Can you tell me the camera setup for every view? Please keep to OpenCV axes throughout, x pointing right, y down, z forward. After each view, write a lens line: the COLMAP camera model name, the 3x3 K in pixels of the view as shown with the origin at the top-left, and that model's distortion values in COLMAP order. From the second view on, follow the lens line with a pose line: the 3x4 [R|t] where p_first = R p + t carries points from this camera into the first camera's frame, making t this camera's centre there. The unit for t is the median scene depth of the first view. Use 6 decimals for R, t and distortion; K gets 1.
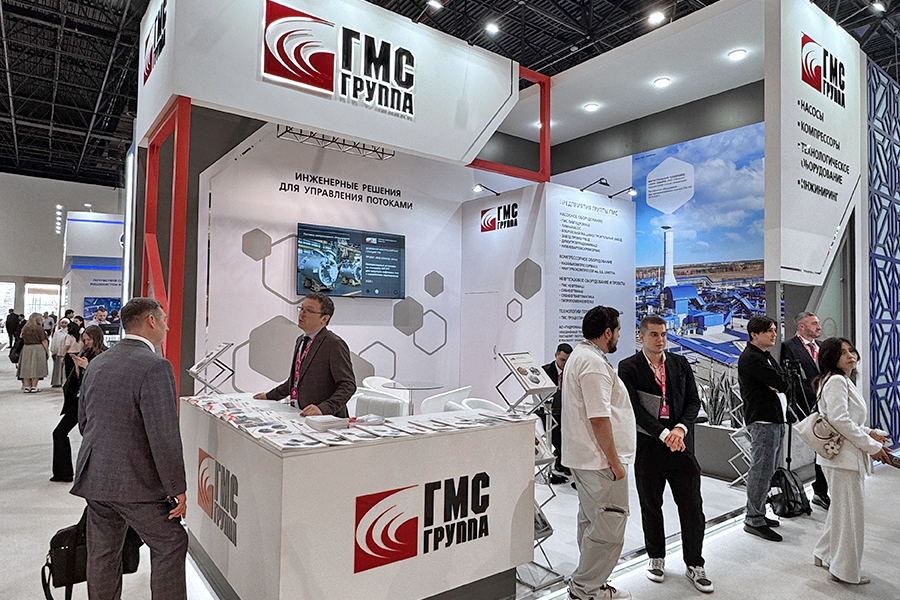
lens RADIAL K [[561.6, 0, 451.3], [0, 561.6, 302.9], [0, 0, 1]] dist [-0.005773, -0.001495]
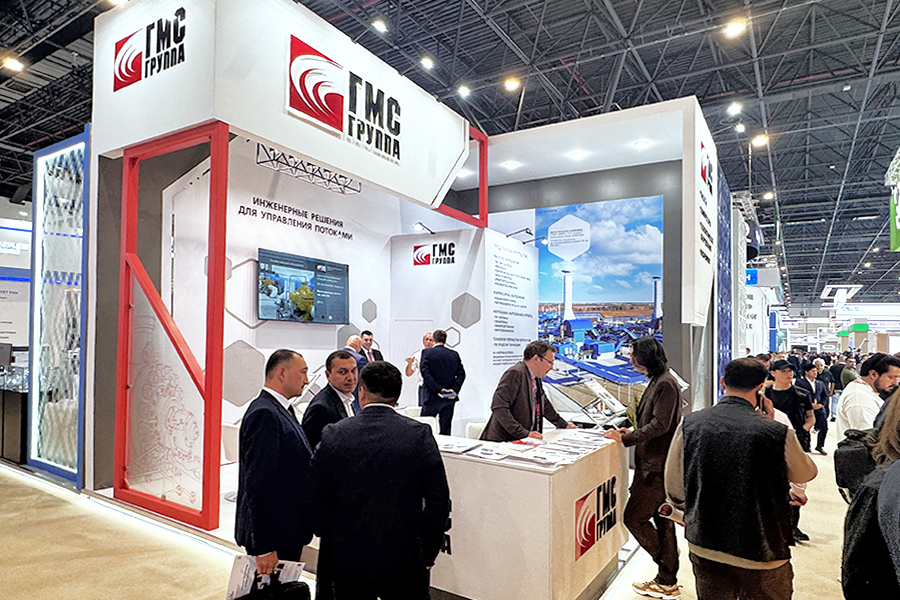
lens RADIAL K [[529.9, 0, 445.6], [0, 529.9, 326.9], [0, 0, 1]] dist [0.001992, 0.001417]
pose [[0.941853, 0.021742, 0.335320, -0.271144], [-0.025731, 0.999641, 0.007456, -0.016372], [-0.335038, -0.015650, 0.942075, -0.009544]]
